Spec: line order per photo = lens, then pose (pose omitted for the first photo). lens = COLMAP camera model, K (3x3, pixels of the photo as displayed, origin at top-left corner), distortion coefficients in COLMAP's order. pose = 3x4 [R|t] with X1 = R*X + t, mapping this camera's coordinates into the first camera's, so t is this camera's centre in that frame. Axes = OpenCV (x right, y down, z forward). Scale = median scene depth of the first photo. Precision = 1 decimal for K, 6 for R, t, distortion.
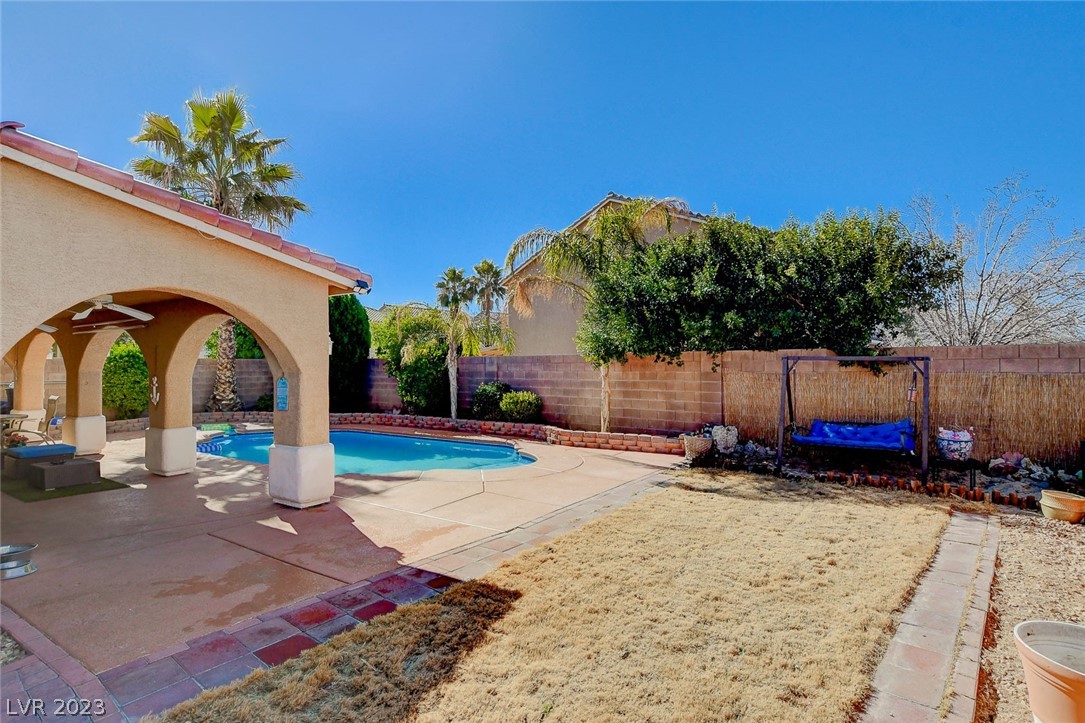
lens RADIAL K [[509.0, 0, 539.2], [0, 509.0, 368.7], [0, 0, 1]] dist [-0.025854, -0.000987]
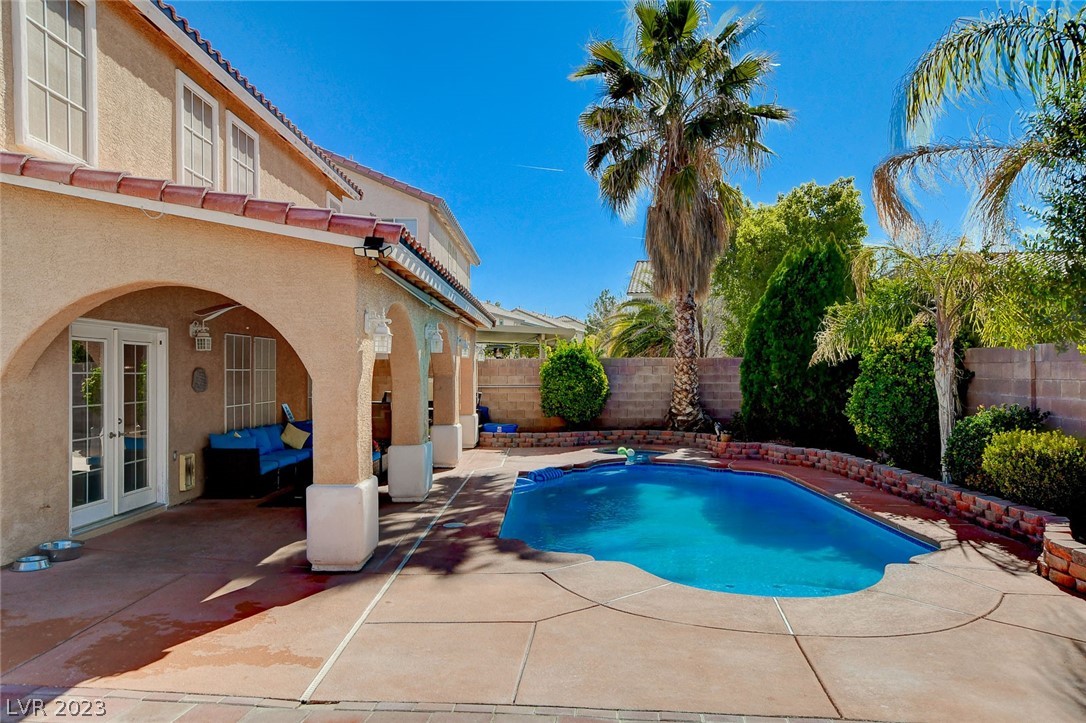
lens RADIAL K [[778.6, 0, 539.1], [0, 778.6, 366.3], [0, 0, 1]] dist [0.029443, 0.010786]
pose [[0.524751, -0.003279, -0.851250, 0.426073], [-0.000944, 0.999990, -0.004434, -0.004549], [0.851255, 0.003130, 0.524742, 0.466069]]
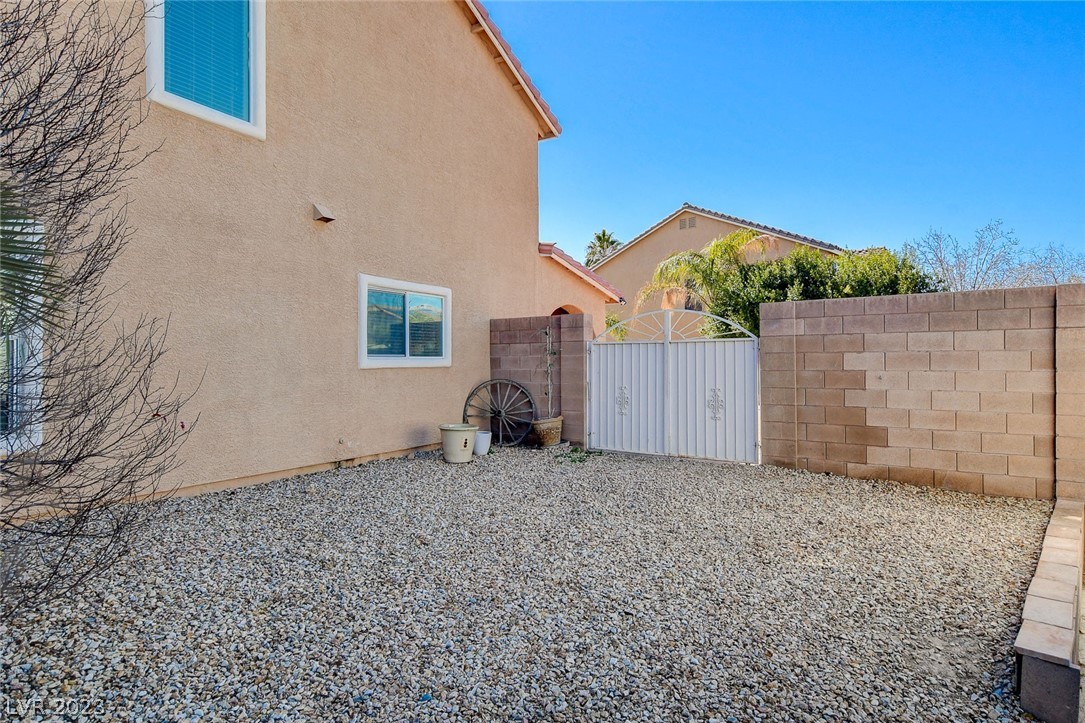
lens RADIAL K [[593.8, 0, 544.2], [0, 593.8, 361.0], [0, 0, 1]] dist [-0.002375, -0.000003]
pose [[0.999950, 0.003868, 0.009181, -0.461659], [-0.003816, 0.999977, -0.005674, 0.053896], [-0.009203, 0.005638, 0.999942, -0.839440]]
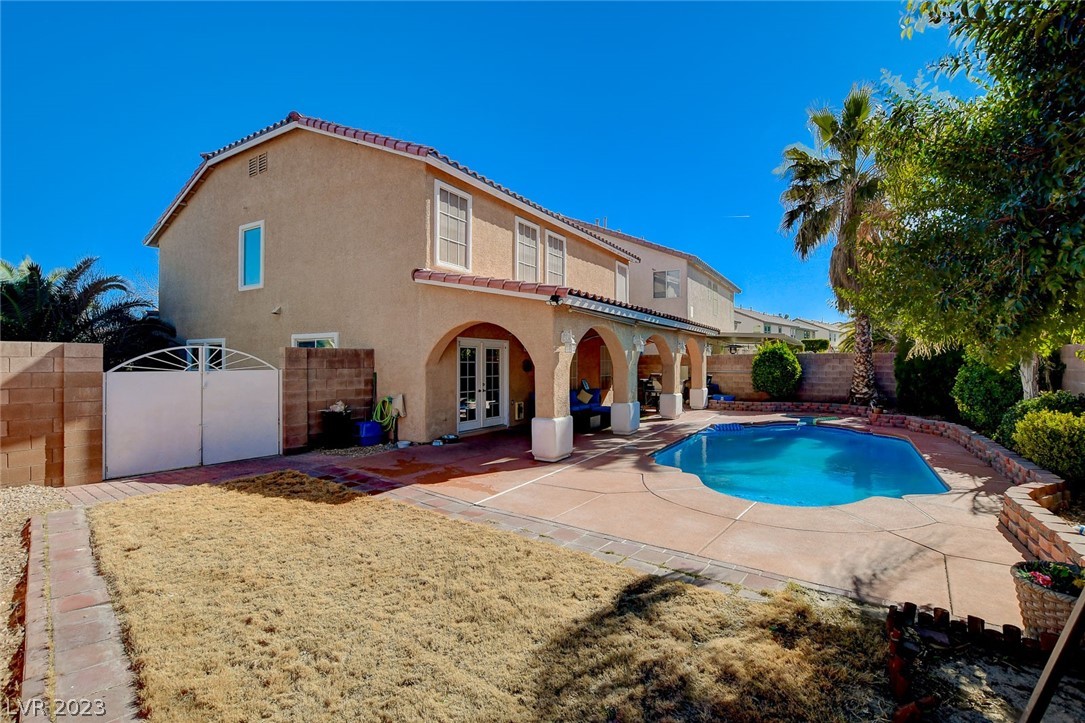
lens RADIAL K [[480.4, 0, 543.7], [0, 480.4, 355.6], [0, 0, 1]] dist [-0.026100, 0.003078]
pose [[0.021213, -0.008370, -0.999740, 0.615993], [-0.004145, 0.999956, -0.008460, -0.007369], [0.999766, 0.004323, 0.021177, 0.669897]]
